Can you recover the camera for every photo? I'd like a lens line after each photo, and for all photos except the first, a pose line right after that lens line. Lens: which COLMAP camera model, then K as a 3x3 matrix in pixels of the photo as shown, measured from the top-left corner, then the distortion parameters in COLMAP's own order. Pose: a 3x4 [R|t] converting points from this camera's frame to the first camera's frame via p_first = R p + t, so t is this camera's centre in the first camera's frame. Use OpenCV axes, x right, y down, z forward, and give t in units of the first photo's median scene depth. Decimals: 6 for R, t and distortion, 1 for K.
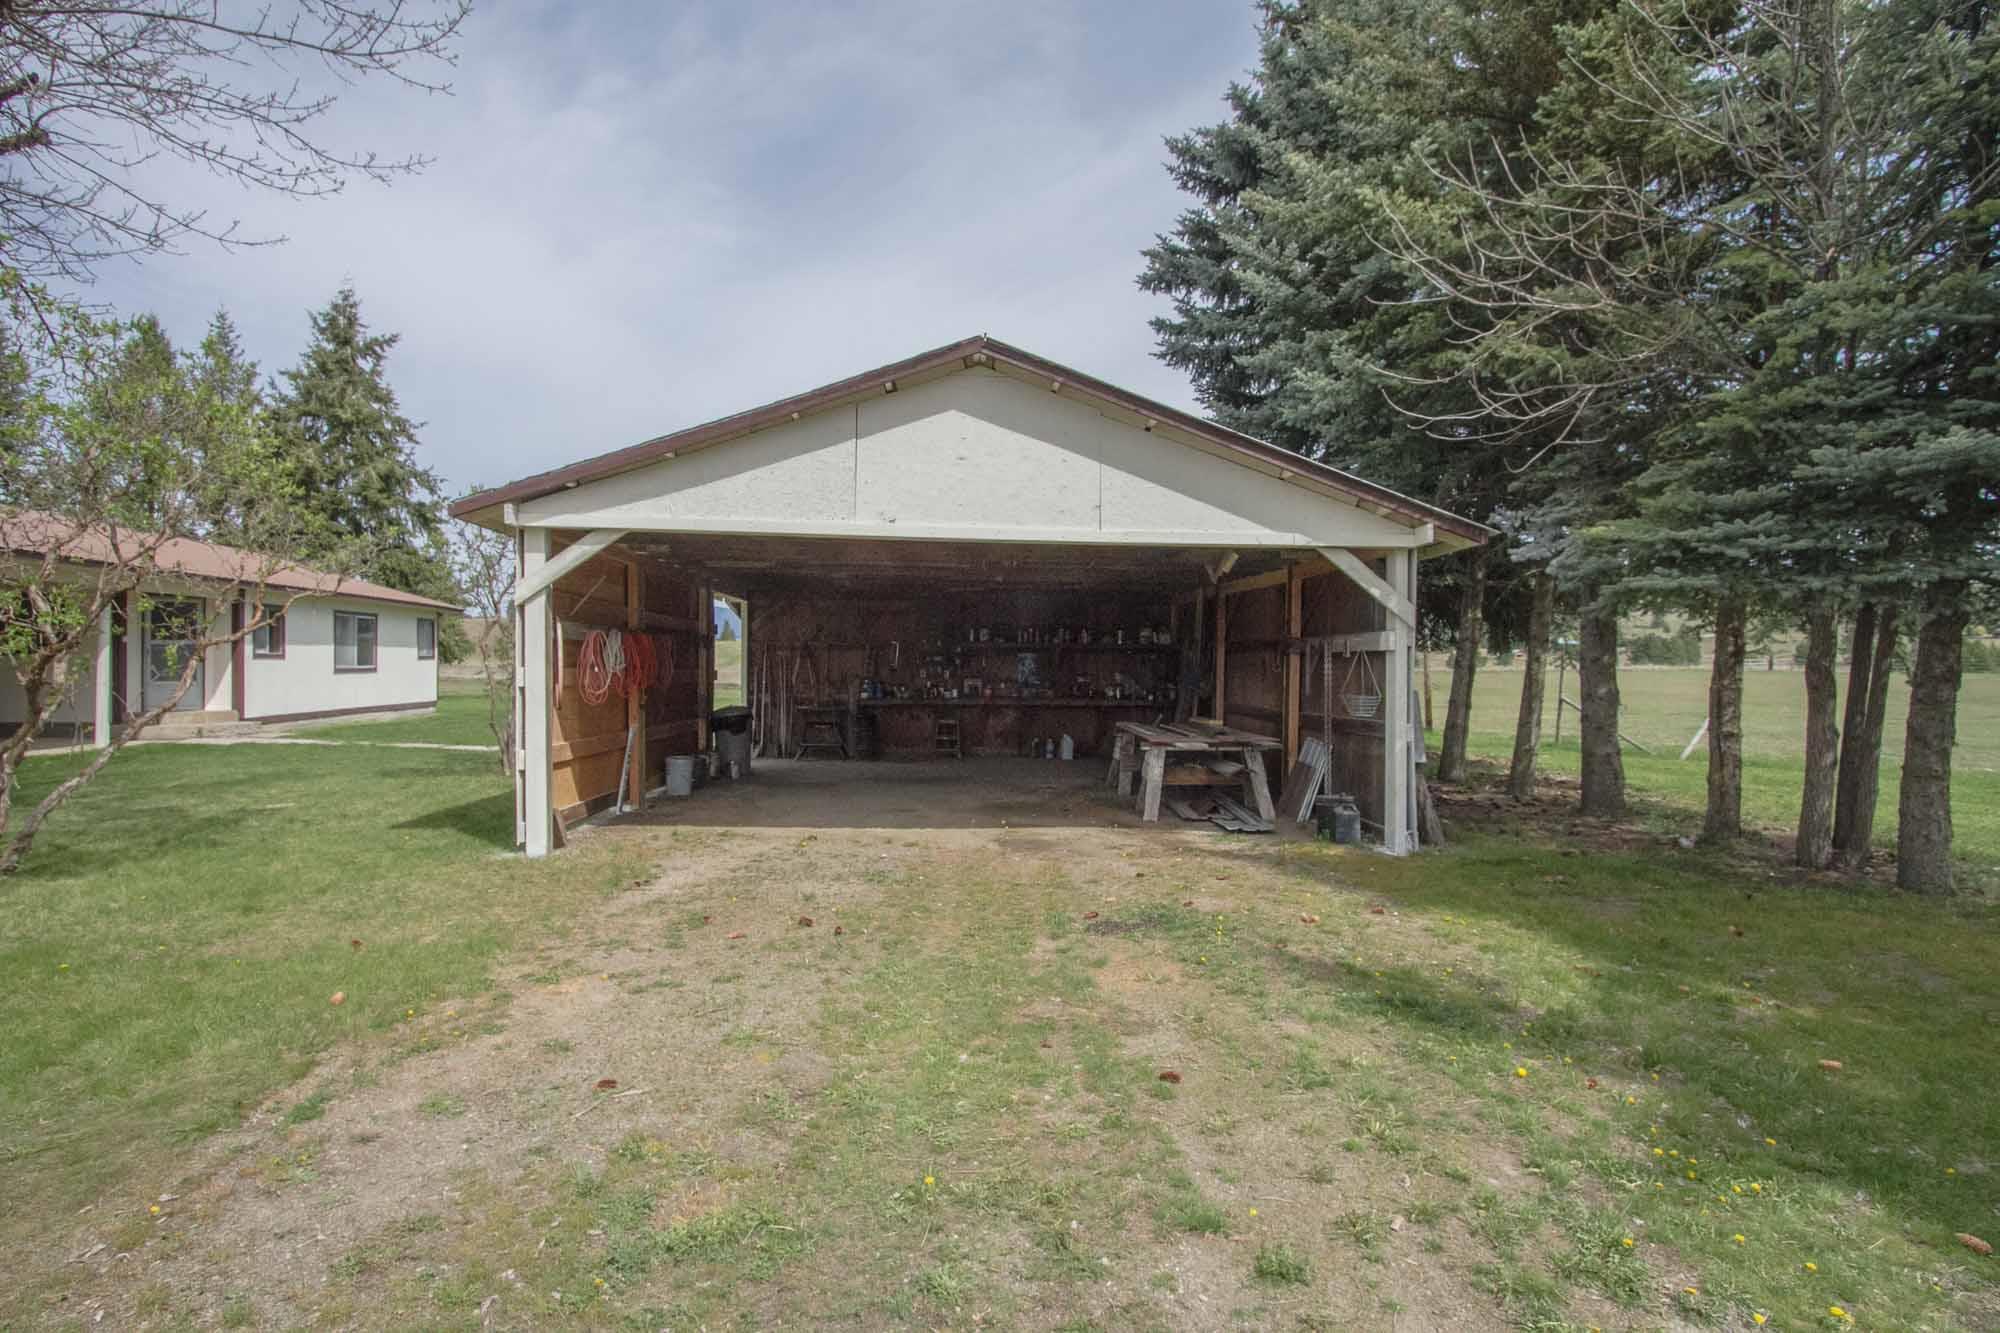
lens RADIAL K [[1009.6, 0, 1003.9], [0, 1009.6, 662.9], [0, 0, 1]] dist [0.001914, 0.000293]
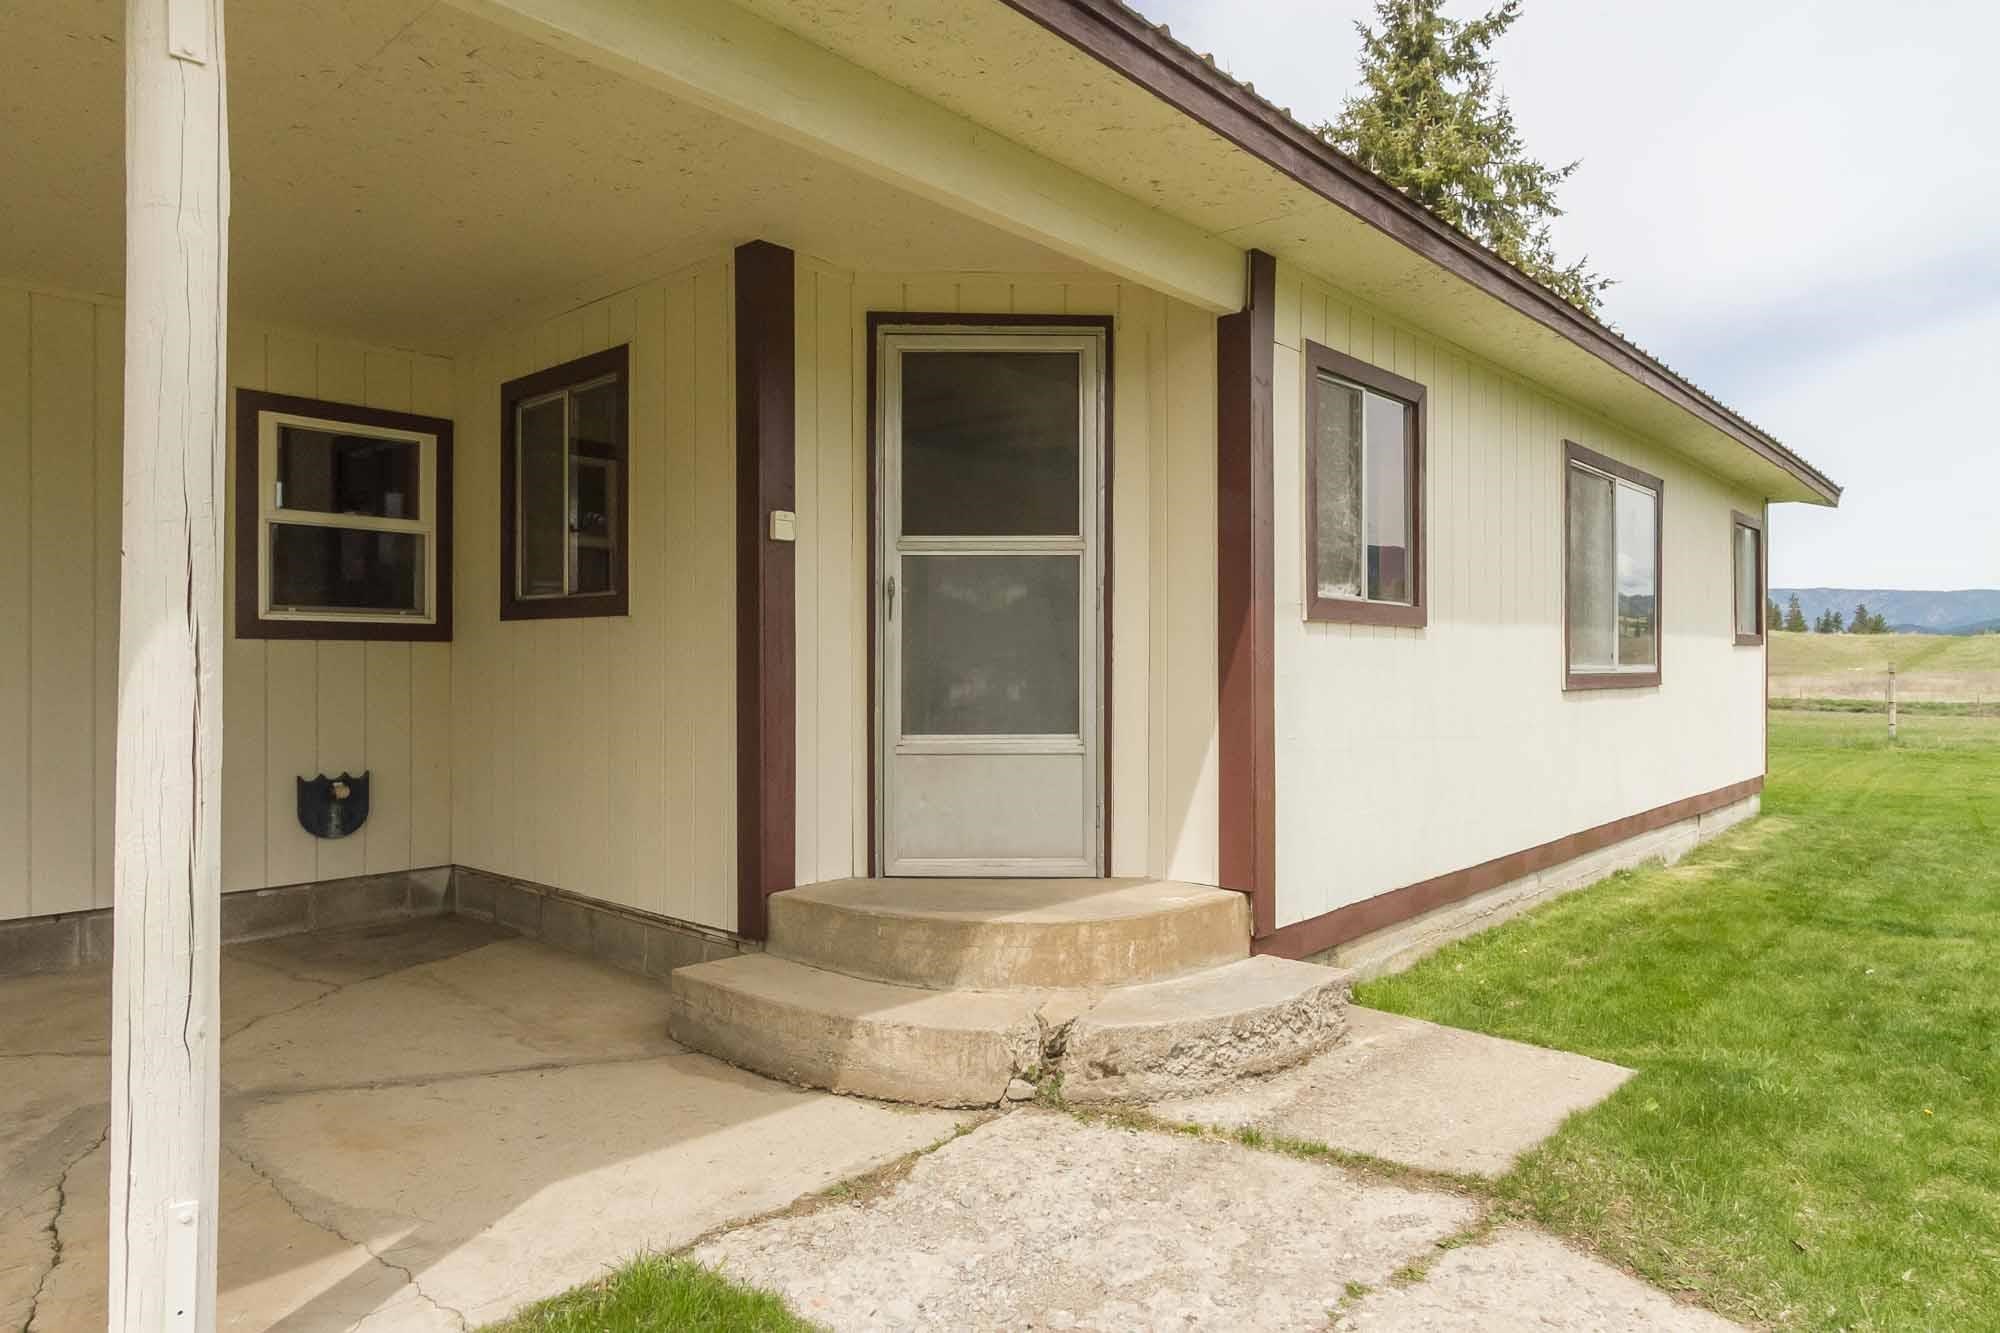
lens RADIAL K [[1234.3, 0, 1002.0], [0, 1234.3, 665.7], [0, 0, 1]] dist [0.006735, 0.000866]
pose [[0.656323, -0.014596, -0.754339, -0.317141], [0.007856, 0.999891, -0.012513, 0.003599], [0.754439, 0.002287, 0.656366, 0.420657]]
